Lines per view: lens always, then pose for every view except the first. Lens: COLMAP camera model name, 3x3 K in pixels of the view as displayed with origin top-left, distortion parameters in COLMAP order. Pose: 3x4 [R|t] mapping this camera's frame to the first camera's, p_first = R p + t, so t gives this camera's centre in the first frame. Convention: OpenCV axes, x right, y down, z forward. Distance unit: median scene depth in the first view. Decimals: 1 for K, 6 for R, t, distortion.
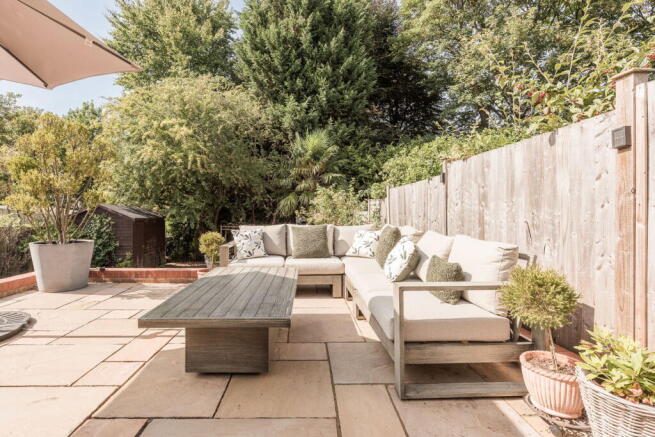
lens RADIAL K [[330.3, 0, 320.4], [0, 330.3, 215.5], [0, 0, 1]] dist [0.002662, -0.000370]
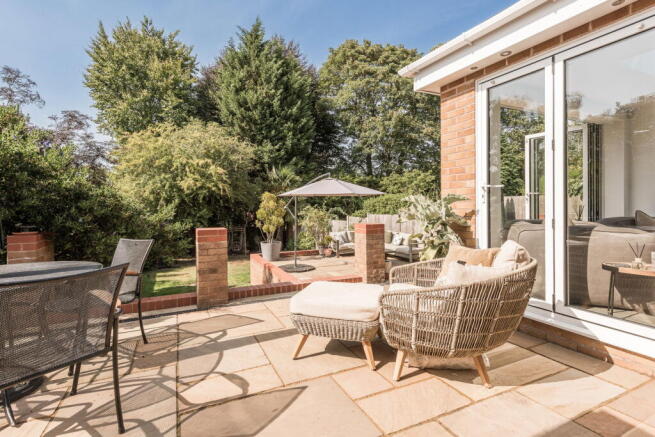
lens RADIAL K [[321.0, 0, 318.9], [0, 321.0, 208.2], [0, 0, 1]] dist [0.024804, -0.016047]
pose [[0.930107, -0.017709, 0.366861, -0.413544], [0.016512, 0.999843, 0.006402, -0.060026], [-0.366917, 0.000103, 0.930254, -0.453115]]
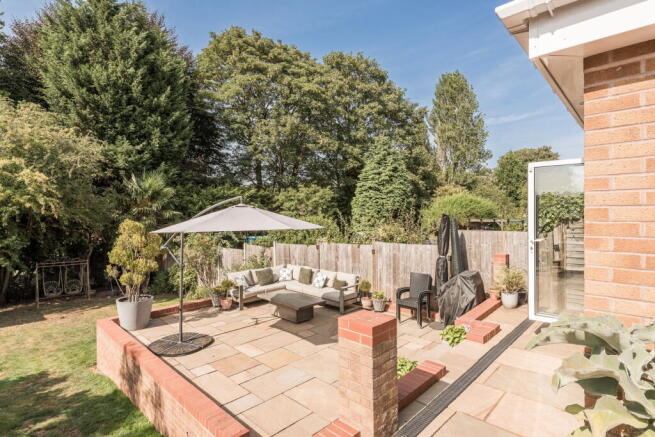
lens RADIAL K [[337.7, 0, 323.2], [0, 337.7, 218.7], [0, 0, 1]] dist [0.000519, -0.001523]
pose [[0.726545, -0.018800, 0.686861, -0.381956], [0.014716, 0.999822, 0.011800, -0.097625], [-0.686961, 0.001535, 0.726693, -0.266227]]
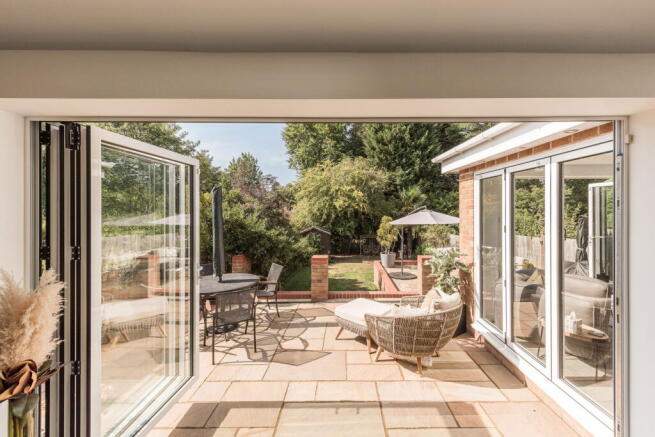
lens RADIAL K [[267.6, 0, 339.5], [0, 267.6, 211.2], [0, 0, 1]] dist [0.001558, -0.000003]
pose [[0.998015, -0.011048, -0.061993, -0.341573], [0.011014, 0.999939, -0.000889, -0.111036], [0.061999, 0.000204, 0.998076, -0.565067]]
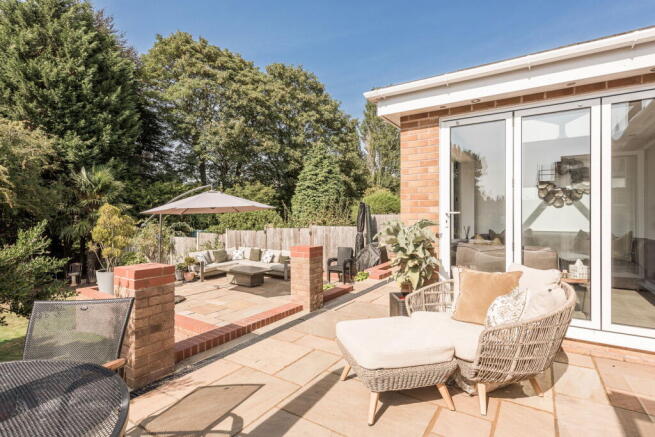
lens RADIAL K [[330.3, 0, 320.4], [0, 330.3, 215.5], [0, 0, 1]] dist [0.002662, -0.000370]
pose [[0.596604, -0.004598, 0.802523, -0.494203], [0.007933, 0.999969, -0.000169, -0.070989], [-0.802496, 0.006467, 0.596622, -0.356693]]
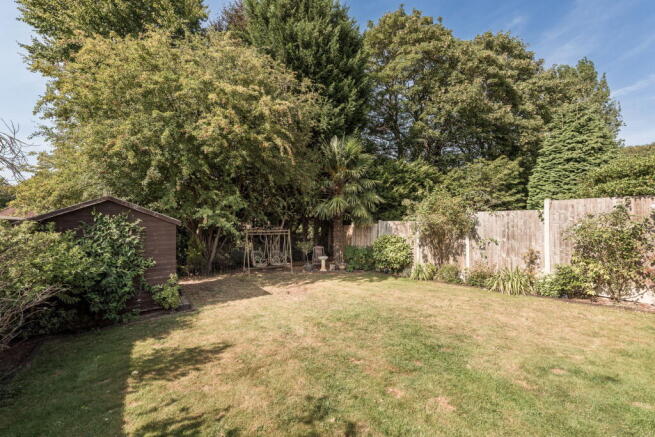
lens RADIAL K [[248.0, 0, 320.3], [0, 248.0, 220.7], [0, 0, 1]] dist [0.000331, -0.000034]
pose [[0.861274, -0.008303, 0.508073, -0.485508], [0.008437, 0.999962, 0.002039, 0.007855], [-0.508070, 0.002531, 0.861312, 0.355548]]
